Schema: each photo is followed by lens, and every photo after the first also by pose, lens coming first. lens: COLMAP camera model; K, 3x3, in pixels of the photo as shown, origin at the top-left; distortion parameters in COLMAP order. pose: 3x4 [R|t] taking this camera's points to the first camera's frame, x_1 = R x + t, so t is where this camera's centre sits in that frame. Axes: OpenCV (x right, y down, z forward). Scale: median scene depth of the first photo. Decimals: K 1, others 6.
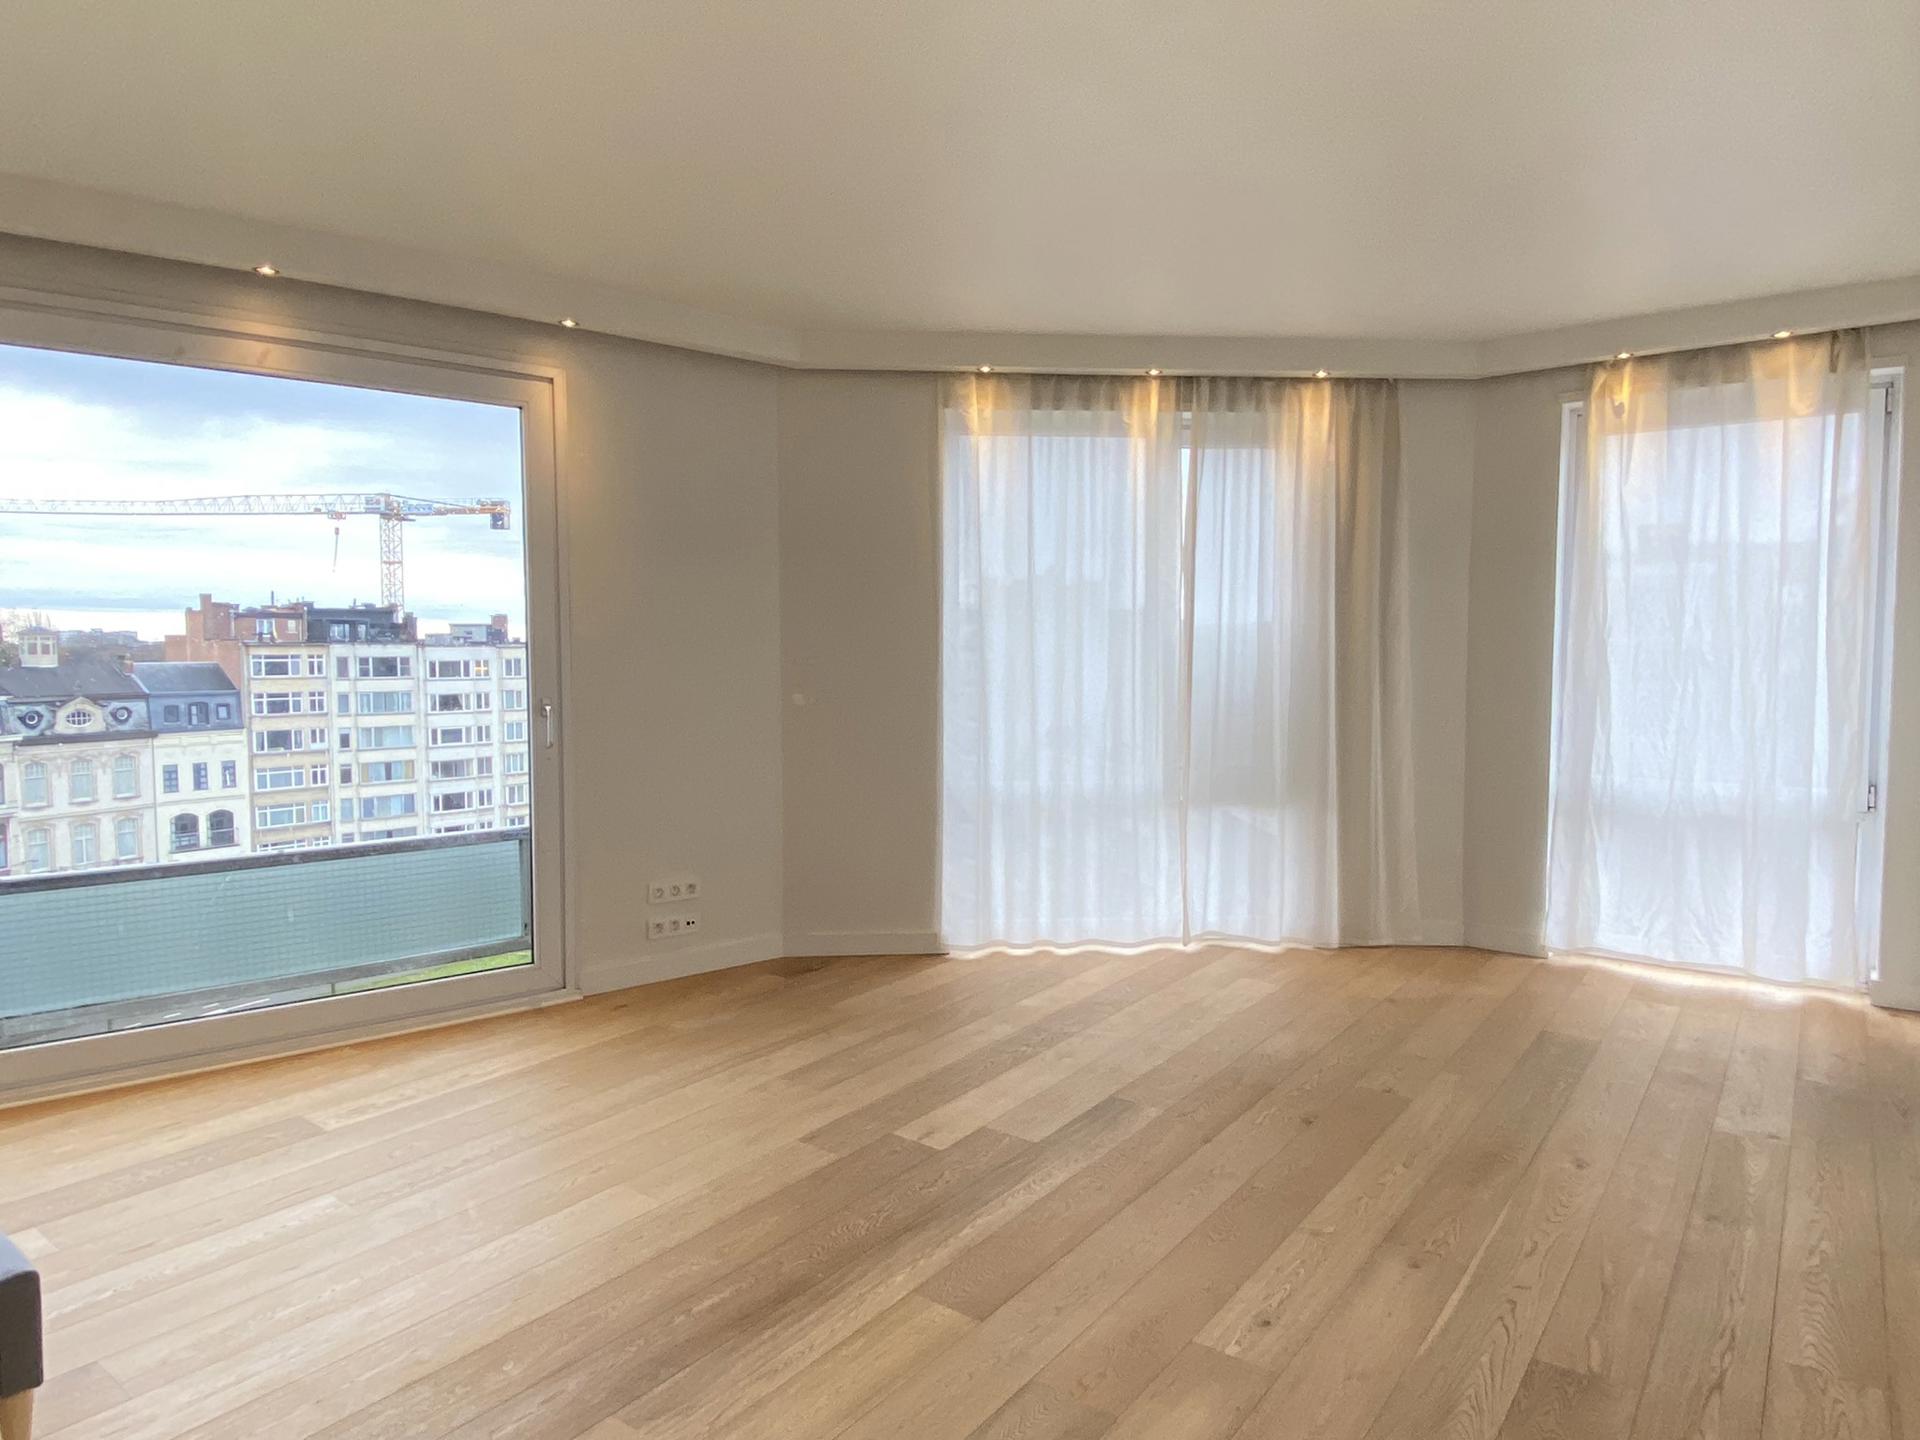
lens RADIAL K [[1158.1, 0, 960.0], [0, 1158.1, 720.0], [0, 0, 1]] dist [0.067209, -0.065414]
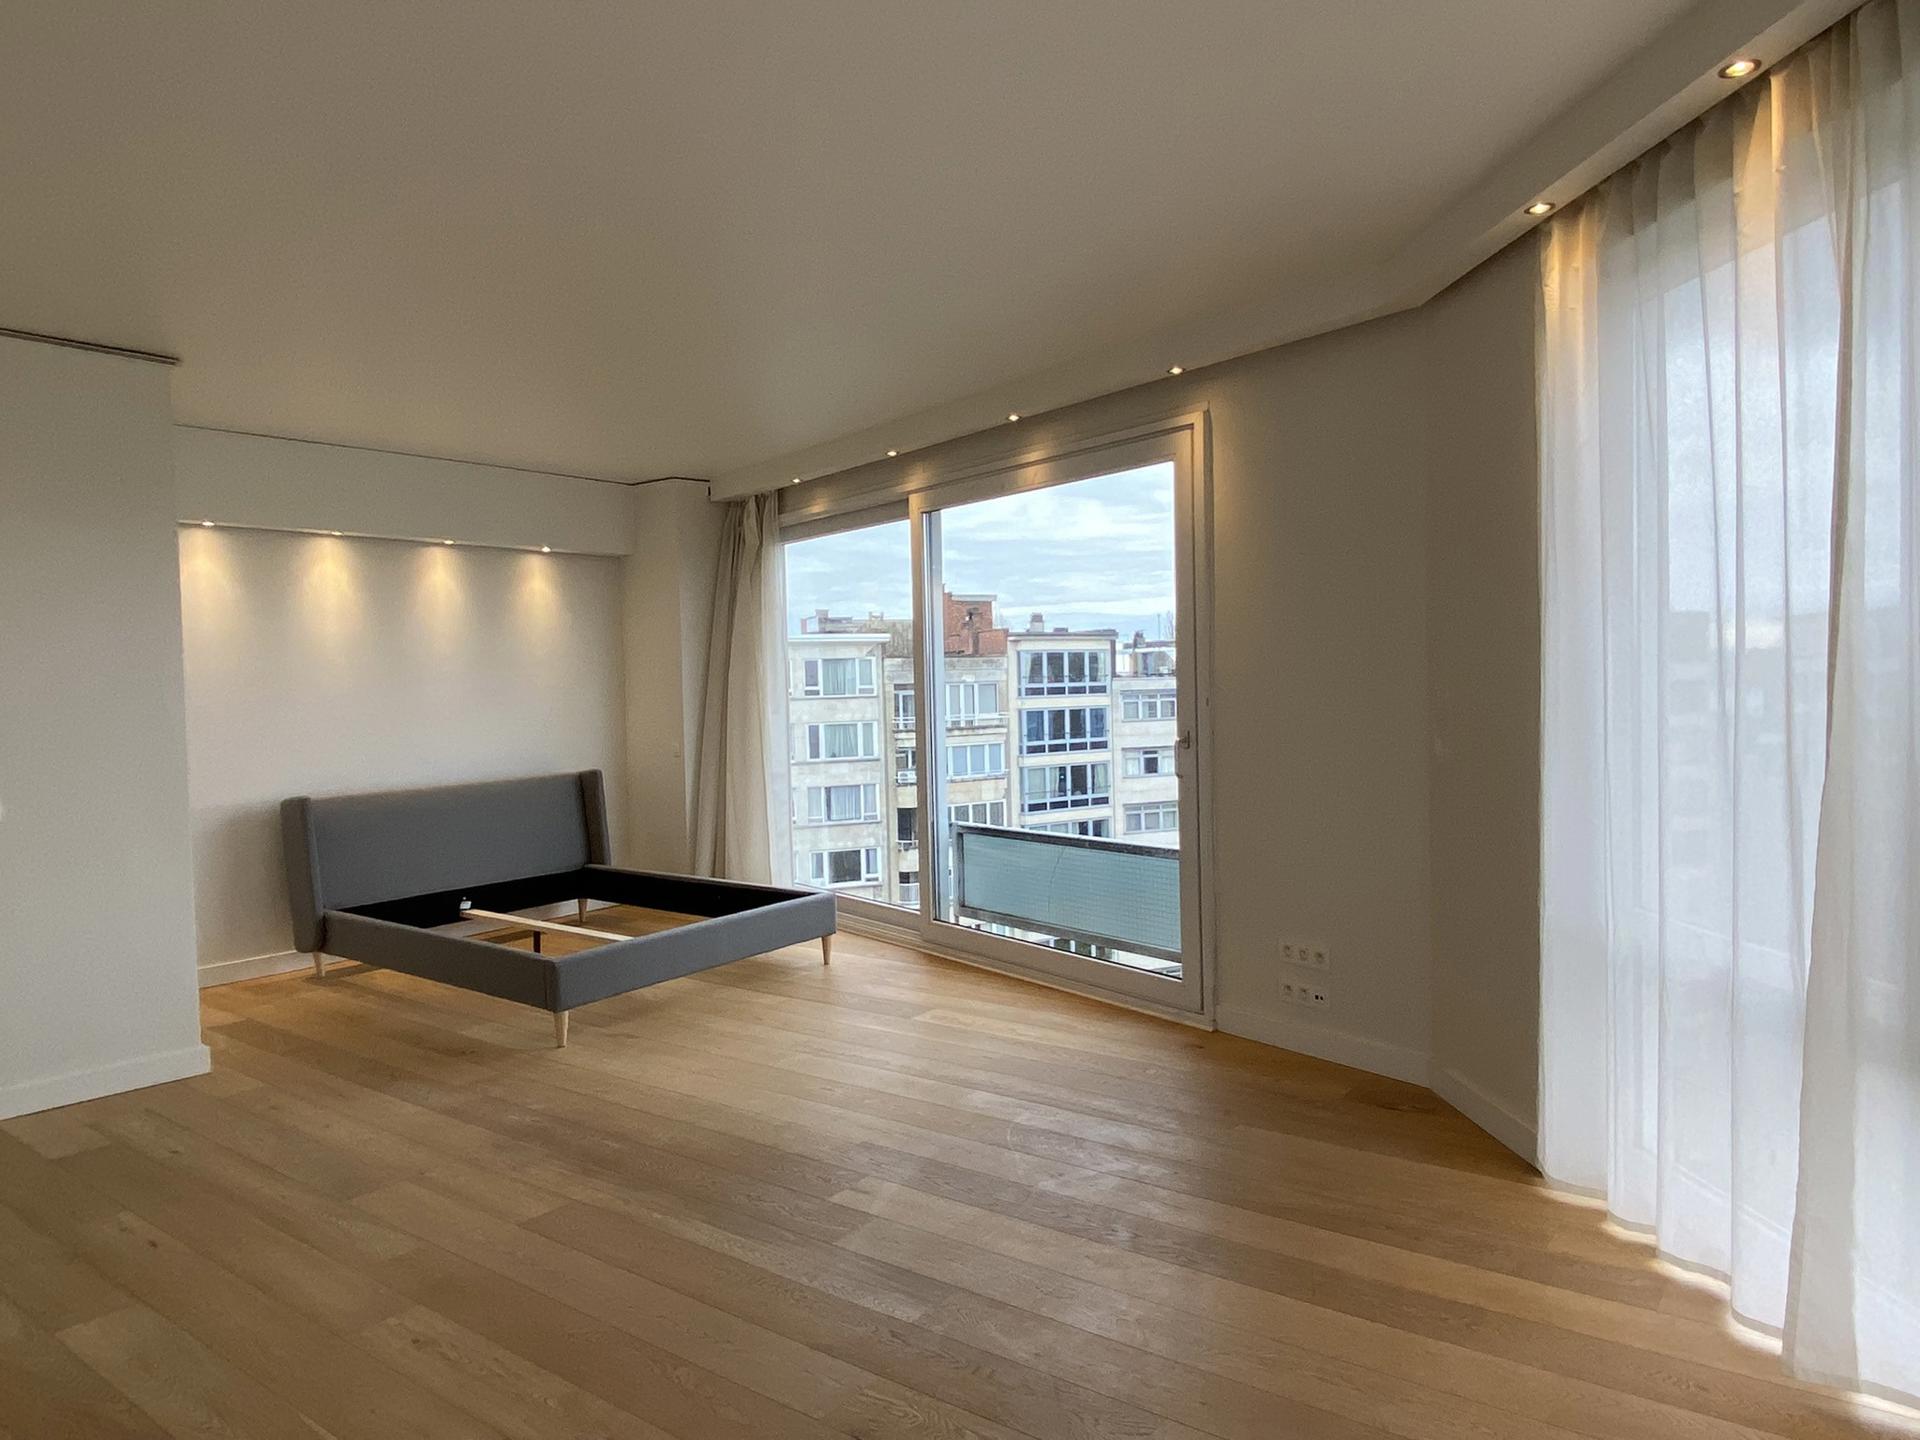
lens RADIAL K [[1213.0, 0, 960.0], [0, 1213.0, 720.0], [0, 0, 1]] dist [0.043965, -0.000244]
pose [[0.005507, 0.034599, -0.999386, 0.688666], [-0.035945, 0.998762, 0.034379, -0.054853], [0.999339, 0.035734, 0.006743, 0.741428]]
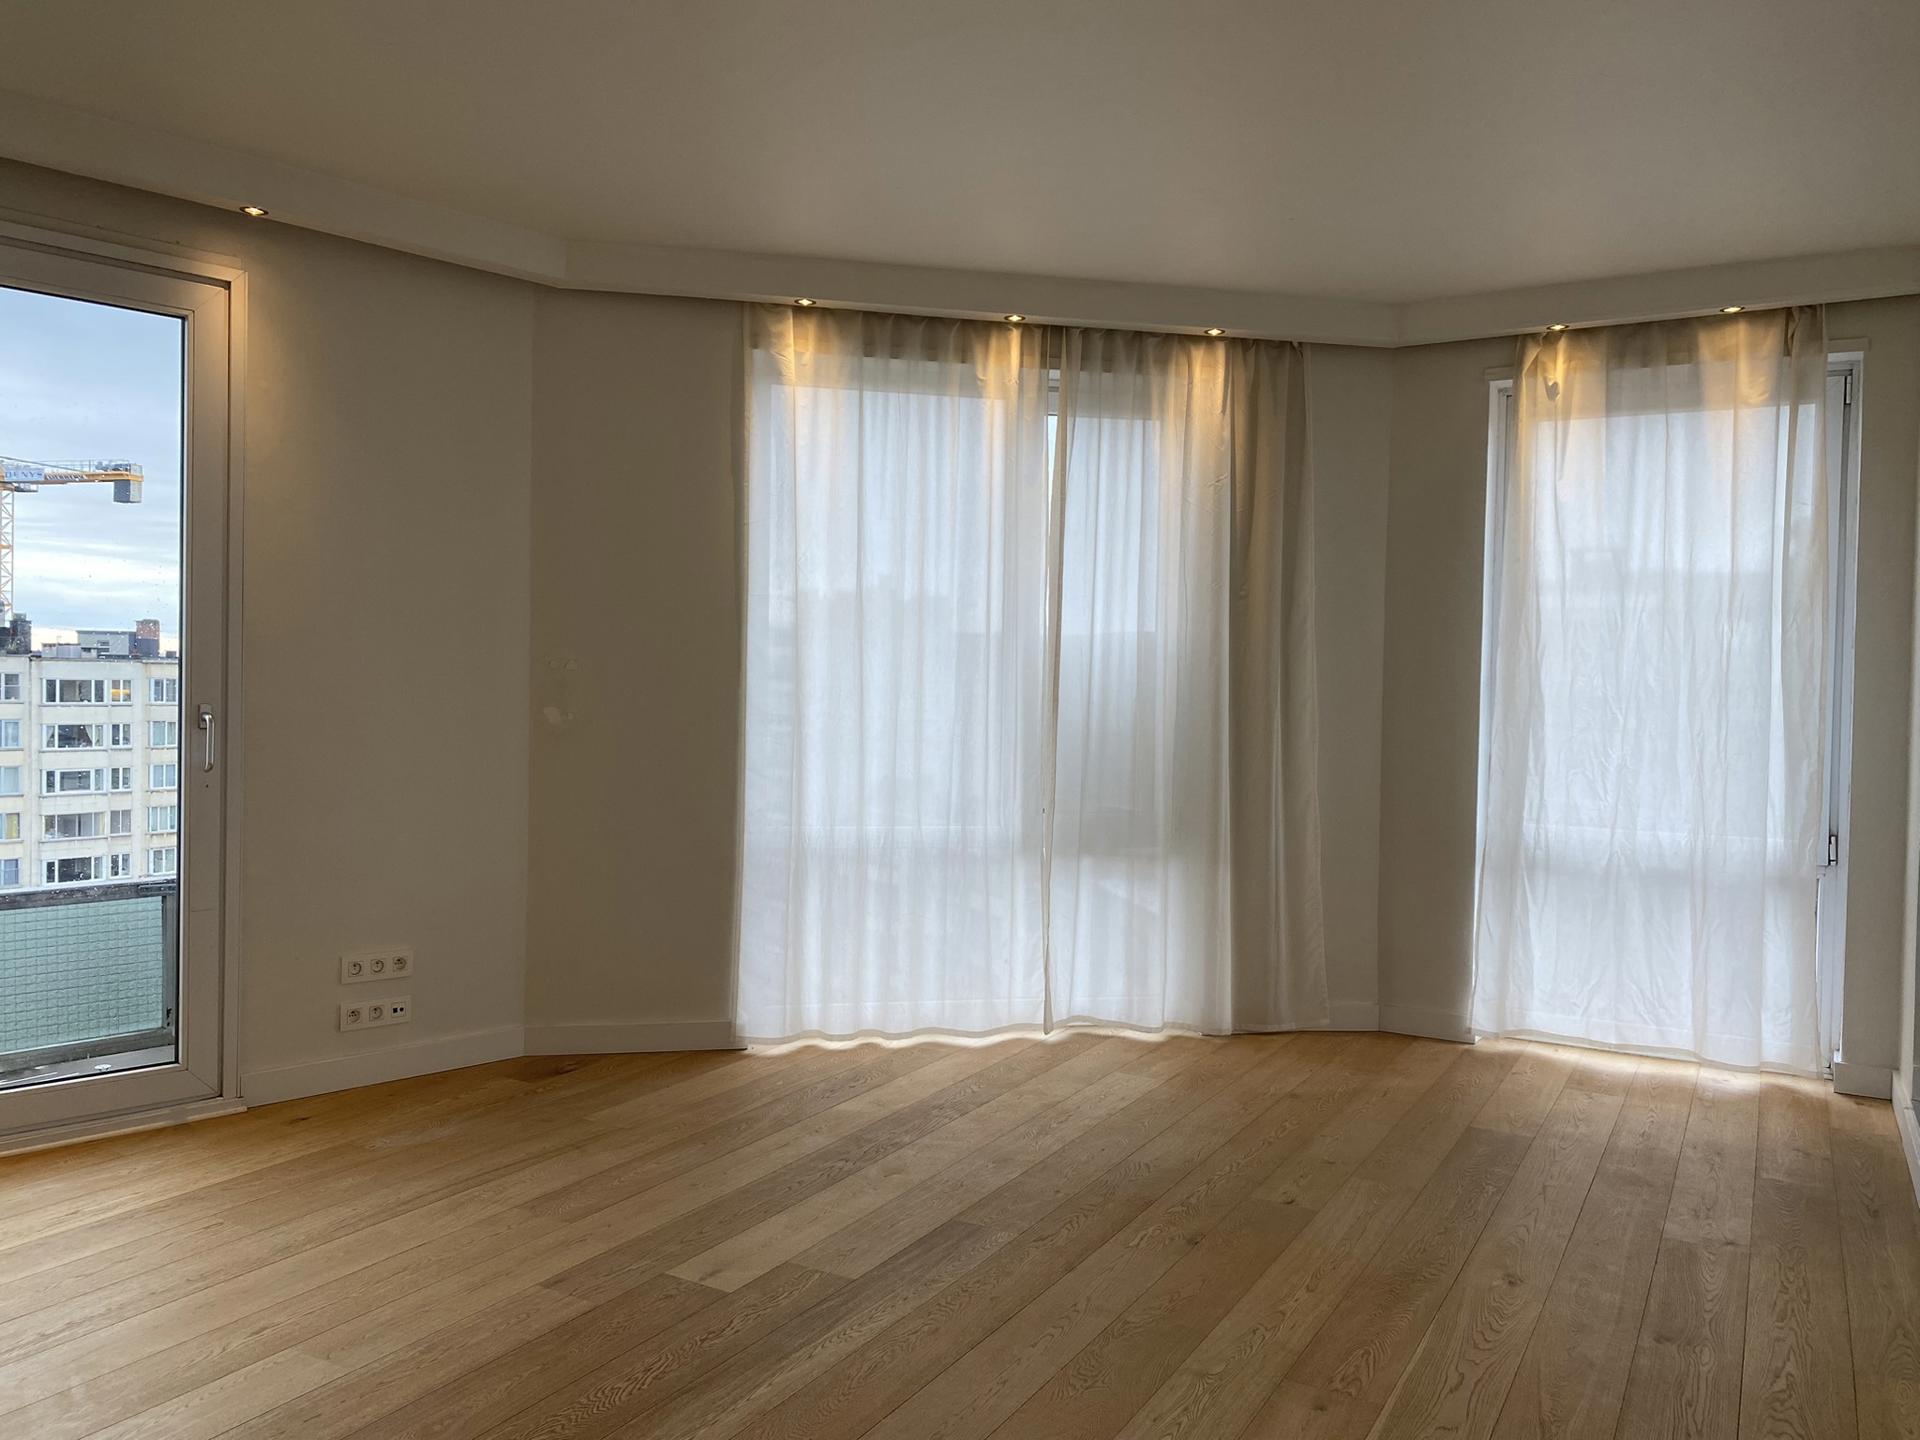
lens RADIAL K [[1463.7, 0, 949.3], [0, 1463.7, 716.6], [0, 0, 1]] dist [0.047817, -0.048259]
pose [[0.992321, 0.016932, 0.122527, 0.001067], [-0.012503, 0.999244, -0.036825, 0.016690], [-0.123058, 0.035010, 0.991782, 0.005093]]
